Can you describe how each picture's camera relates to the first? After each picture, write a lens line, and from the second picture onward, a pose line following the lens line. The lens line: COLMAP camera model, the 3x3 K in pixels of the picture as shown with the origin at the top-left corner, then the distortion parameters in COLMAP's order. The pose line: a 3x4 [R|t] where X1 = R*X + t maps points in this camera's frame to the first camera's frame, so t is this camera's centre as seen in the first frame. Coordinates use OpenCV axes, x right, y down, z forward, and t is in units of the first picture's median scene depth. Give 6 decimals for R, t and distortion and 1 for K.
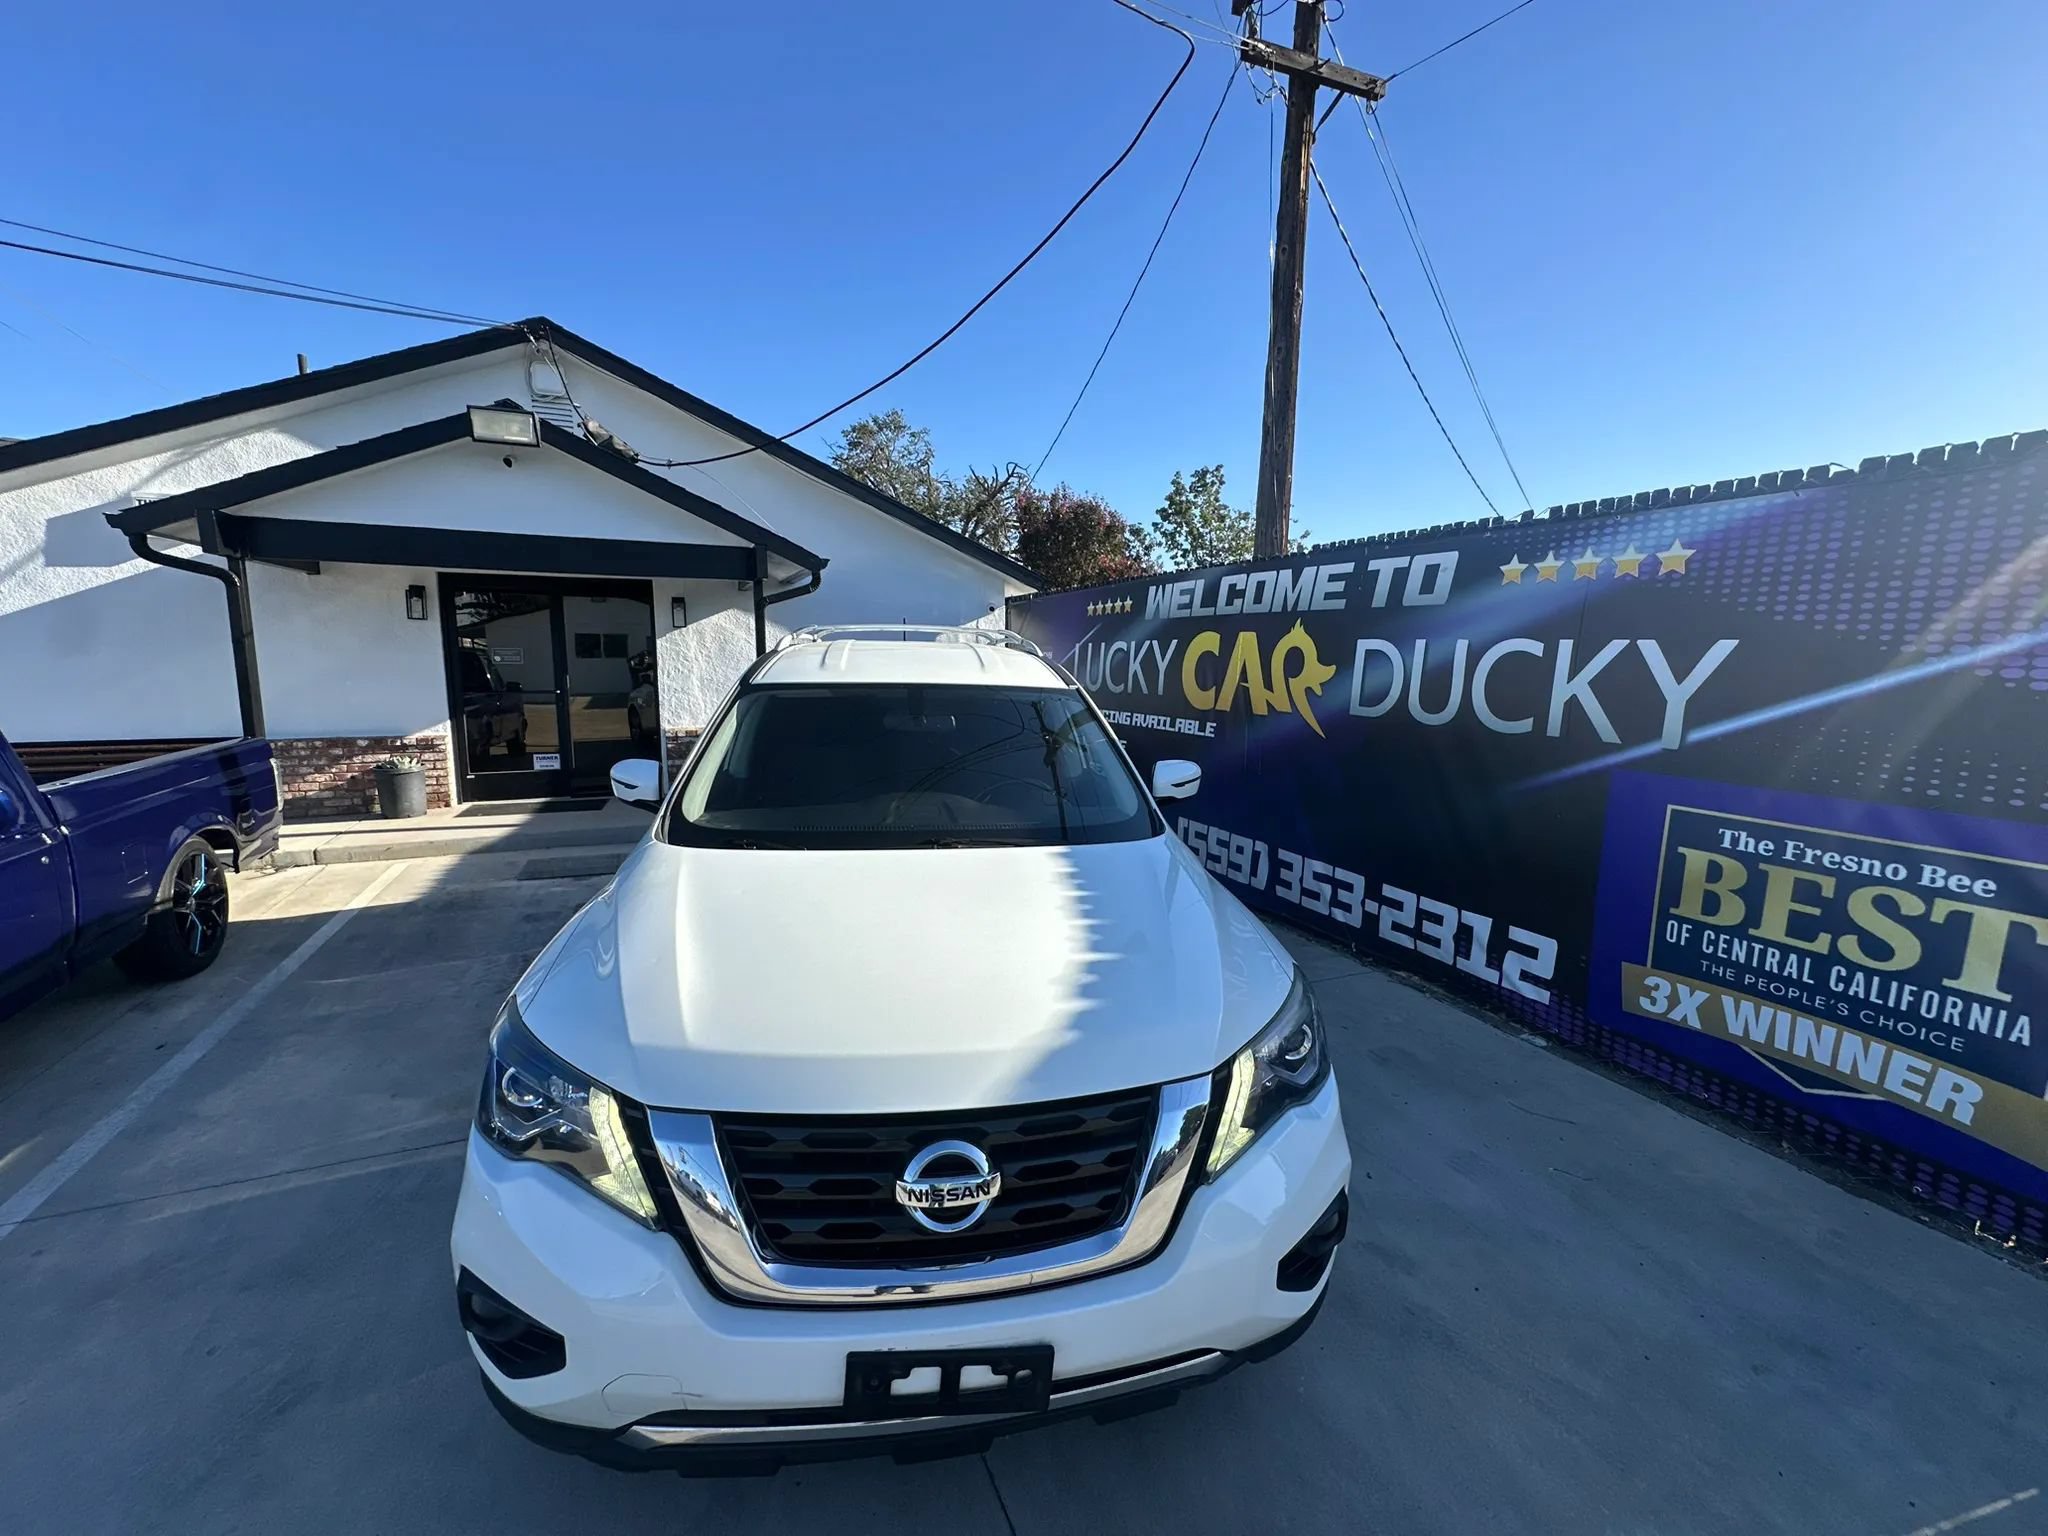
lens RADIAL K [[821.1, 0, 1020.5], [0, 821.1, 770.1], [0, 0, 1]] dist [-0.006007, 0.001286]
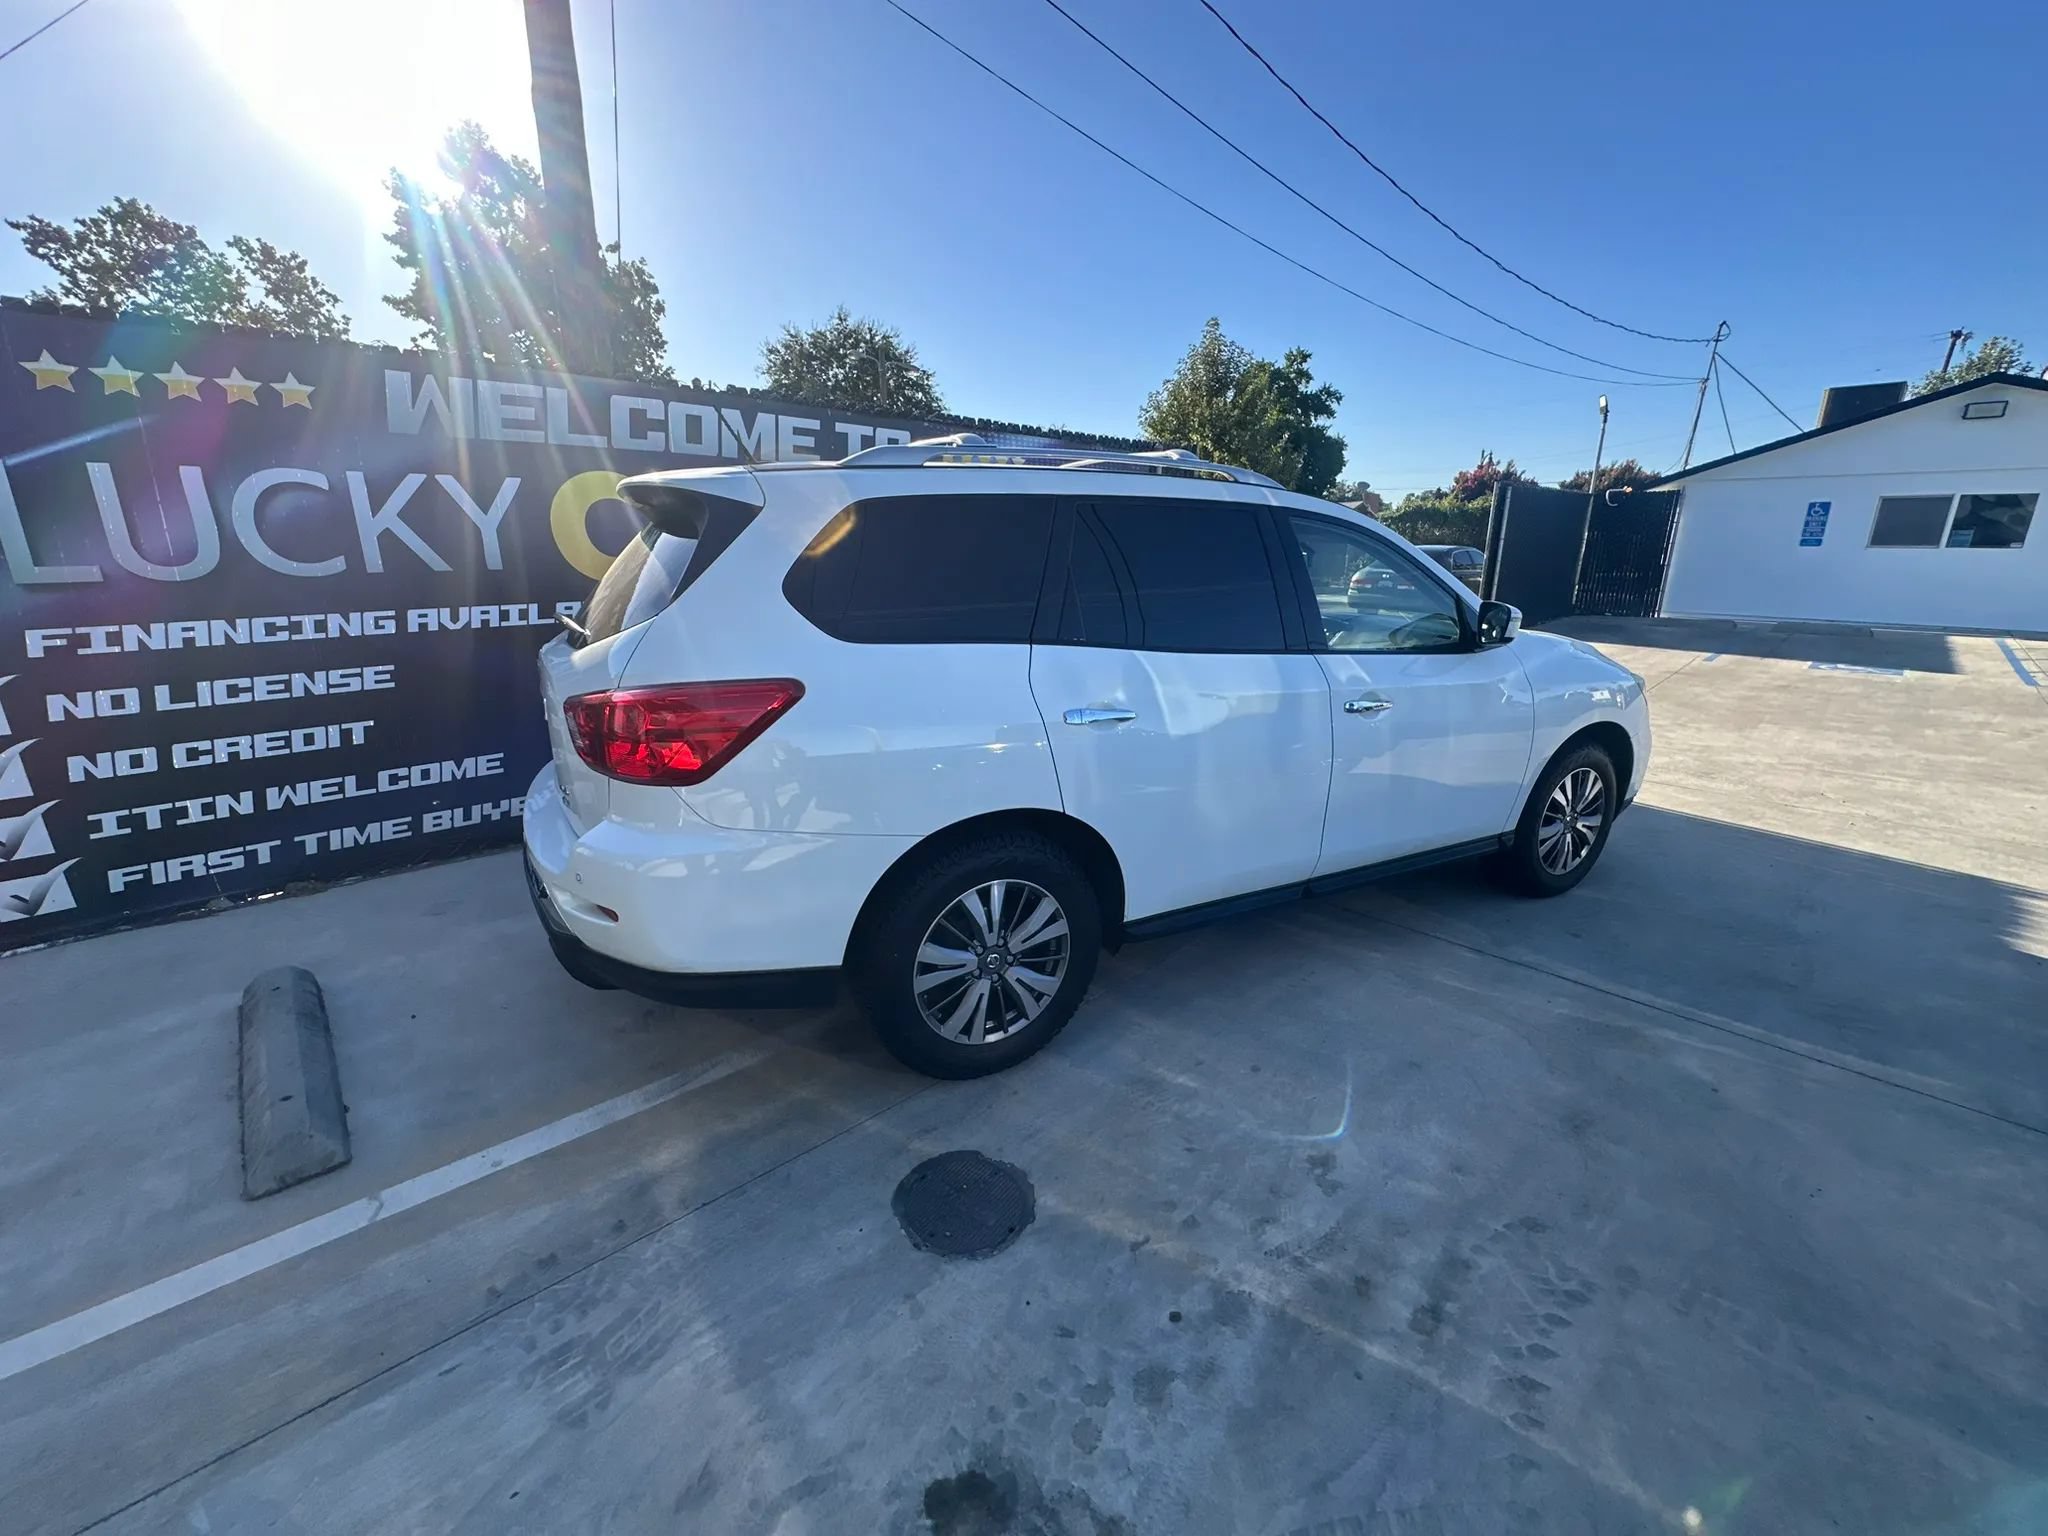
lens RADIAL K [[821.1, 0, 1023.8], [0, 821.1, 771.9], [0, 0, 1]] dist [-0.006007, 0.001286]
pose [[-0.336521, -0.263803, 0.903970, -0.840778], [0.126095, 0.938690, 0.320876, -0.146486], [-0.933195, 0.221968, -0.282625, 1.268413]]
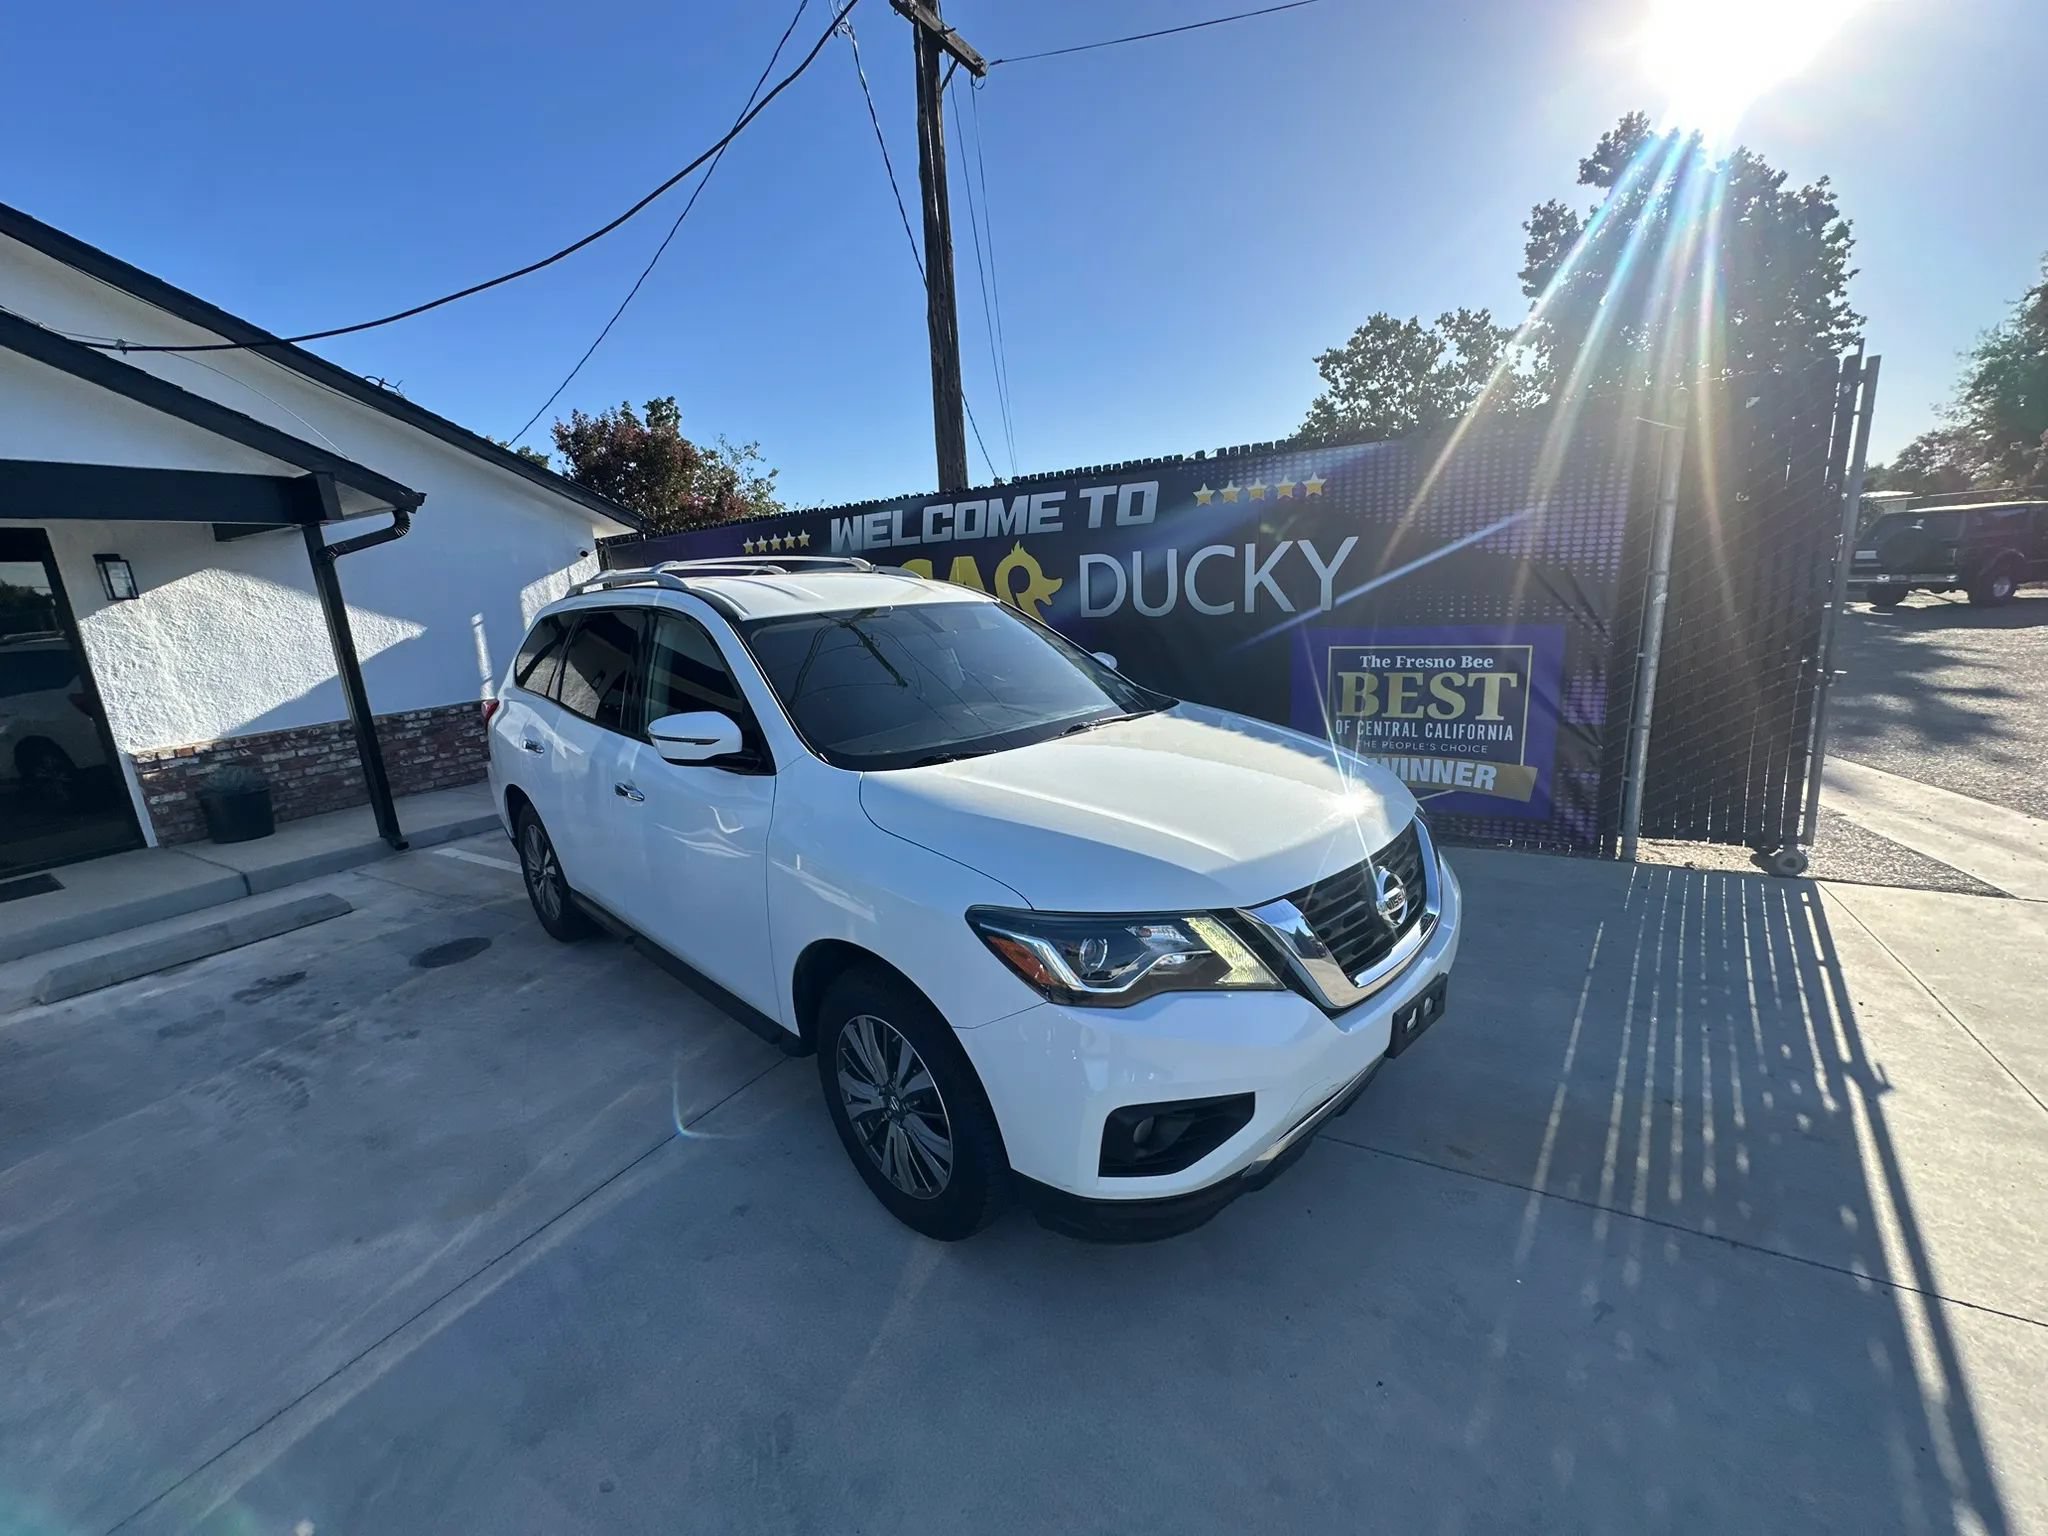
lens RADIAL K [[821.1, 0, 1021.6], [0, 821.1, 770.3], [0, 0, 1]] dist [-0.006007, 0.001286]
pose [[0.796430, -0.194123, 0.572726, -0.460576], [0.156258, 0.980975, 0.115205, 0.001208], [-0.584194, -0.002260, 0.811611, 0.058379]]
